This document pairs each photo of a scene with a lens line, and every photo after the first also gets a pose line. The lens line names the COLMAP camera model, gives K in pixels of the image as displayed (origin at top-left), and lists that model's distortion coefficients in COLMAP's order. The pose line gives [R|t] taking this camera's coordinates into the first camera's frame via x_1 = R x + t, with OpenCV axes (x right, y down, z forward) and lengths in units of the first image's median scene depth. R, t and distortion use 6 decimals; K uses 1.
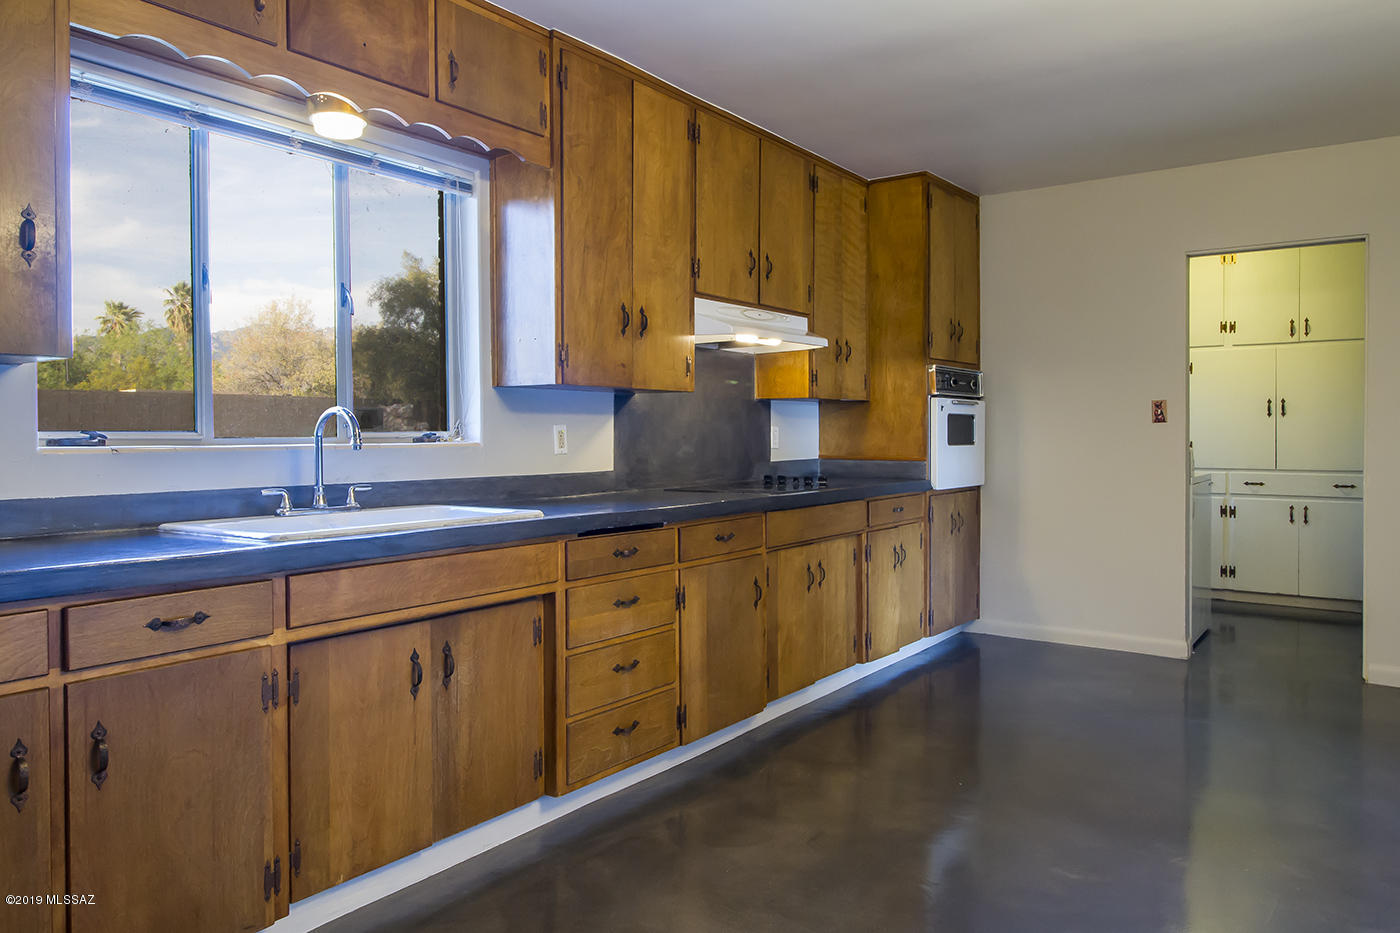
lens RADIAL K [[969.7, 0, 701.9], [0, 969.7, 441.3], [0, 0, 1]] dist [0.004456, 0.000393]
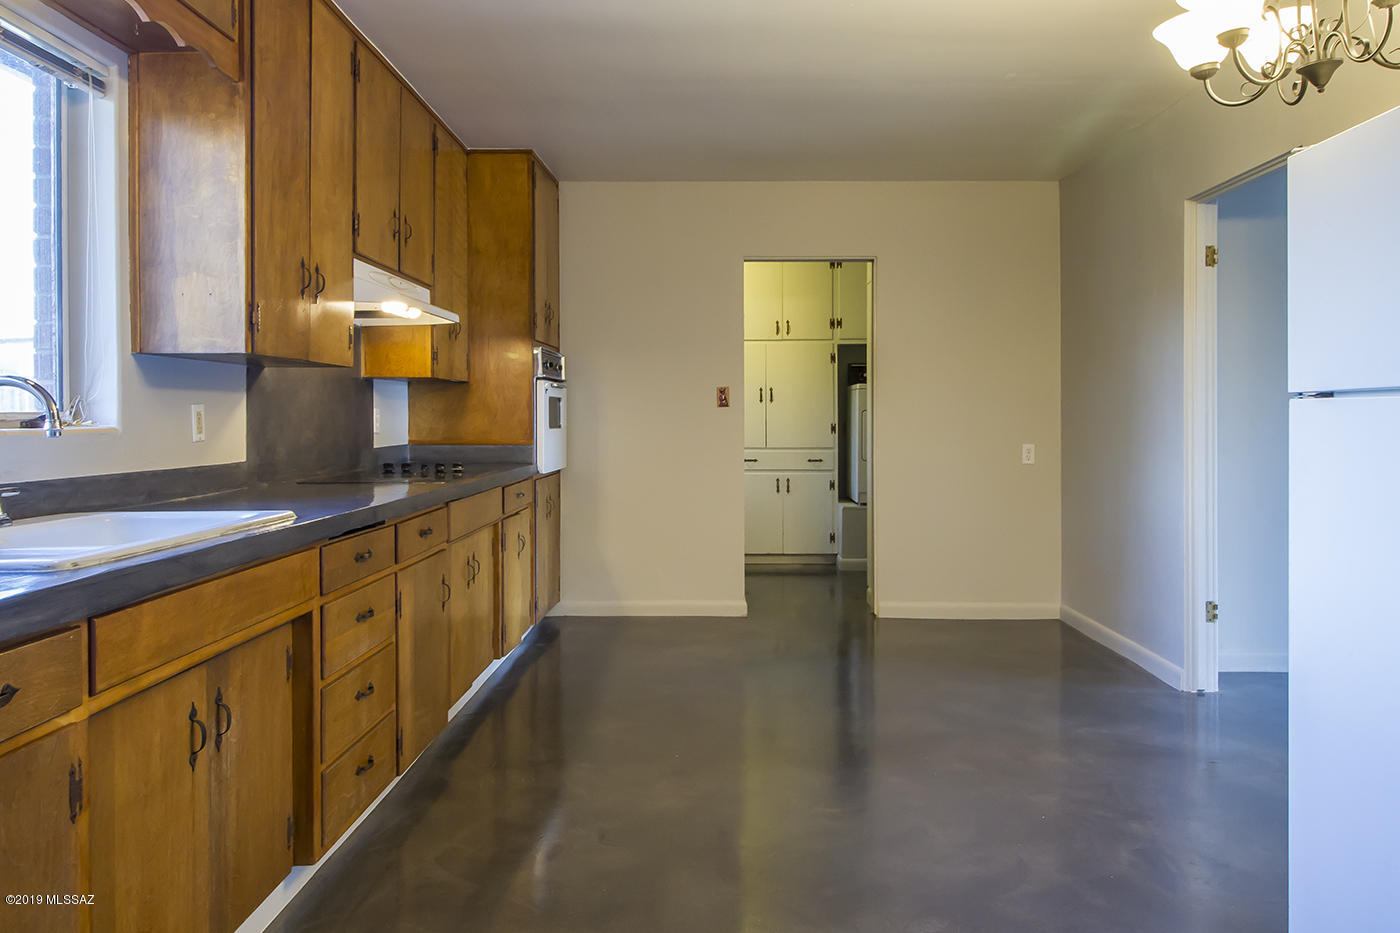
lens RADIAL K [[1006.7, 0, 702.7], [0, 1006.7, 413.7], [0, 0, 1]] dist [0.001407, -0.002764]
pose [[0.813339, 0.002036, 0.581787, -0.258700], [0.005655, 0.999919, -0.011405, 0.002006], [-0.581763, 0.012566, 0.813261, 0.086511]]
